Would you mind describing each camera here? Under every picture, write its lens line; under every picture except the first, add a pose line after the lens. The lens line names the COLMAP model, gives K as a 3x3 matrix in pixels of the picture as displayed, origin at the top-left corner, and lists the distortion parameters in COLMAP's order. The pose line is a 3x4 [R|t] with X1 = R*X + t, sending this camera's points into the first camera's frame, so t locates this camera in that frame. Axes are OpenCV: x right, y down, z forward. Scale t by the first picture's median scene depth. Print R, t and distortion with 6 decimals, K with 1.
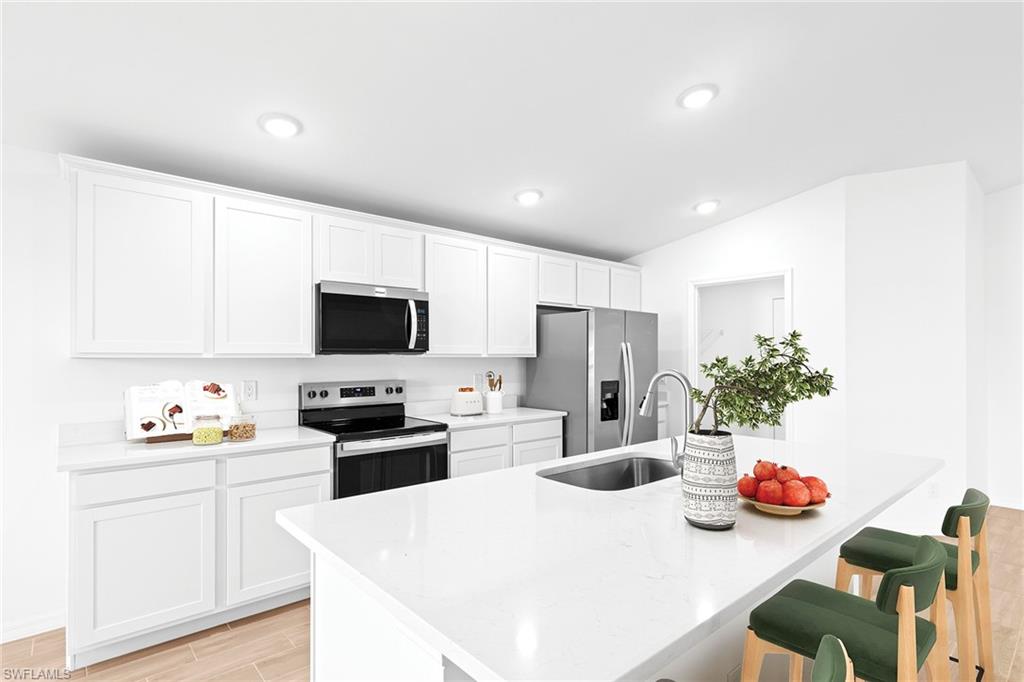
lens RADIAL K [[516.8, 0, 512.0], [0, 516.8, 346.9], [0, 0, 1]] dist [0.034825, 0.000866]
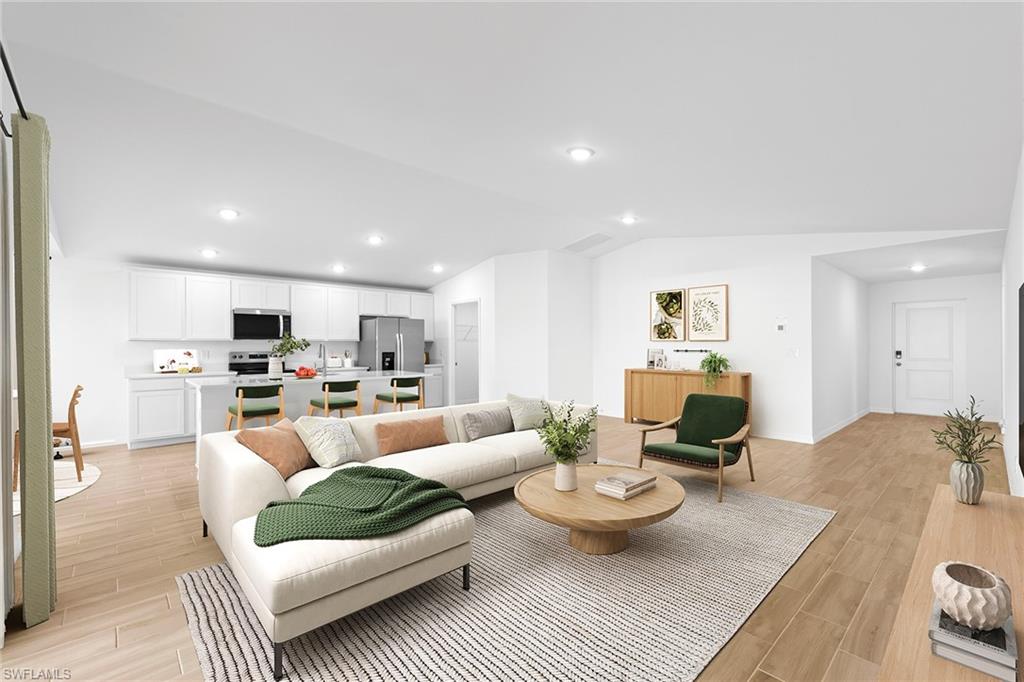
lens RADIAL K [[432.3, 0, 506.7], [0, 432.3, 345.7], [0, 0, 1]] dist [-0.000541, -0.000048]
pose [[0.999991, -0.003020, 0.003075, 0.781790], [0.002957, 0.999786, 0.020467, 0.005006], [-0.003136, -0.020458, 0.999786, -0.881720]]
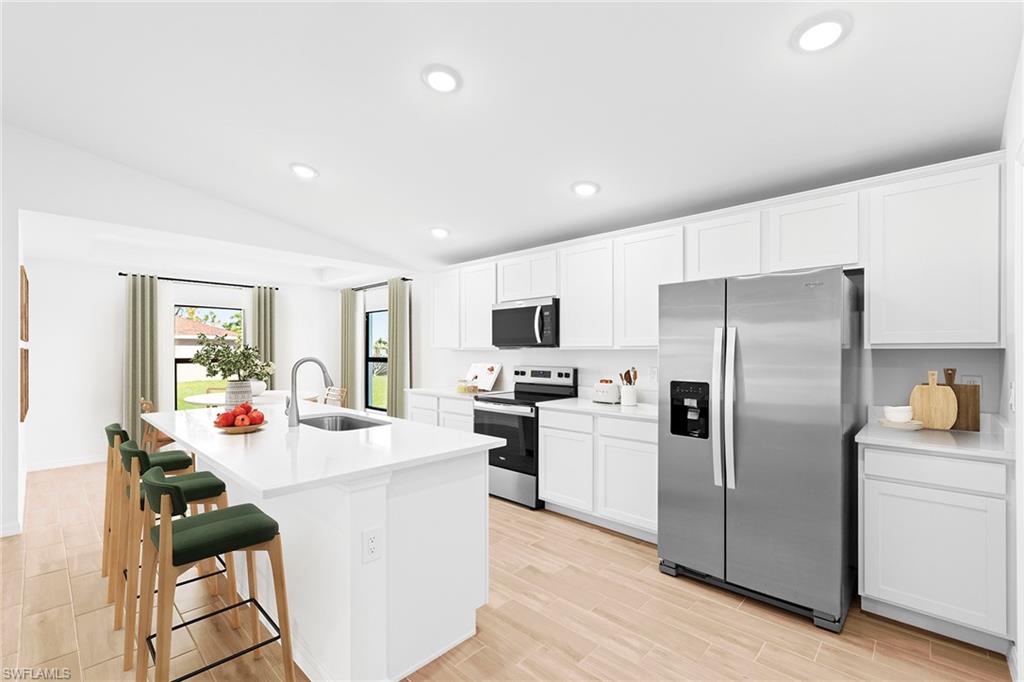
lens RADIAL K [[454.9, 0, 506.9], [0, 454.9, 345.3], [0, 0, 1]] dist [0.002259, 0.000055]
pose [[0.077705, -0.008979, -0.996936, 0.948137], [0.023567, 0.999697, -0.007167, 0.015175], [0.996698, -0.022938, 0.077893, 0.822829]]
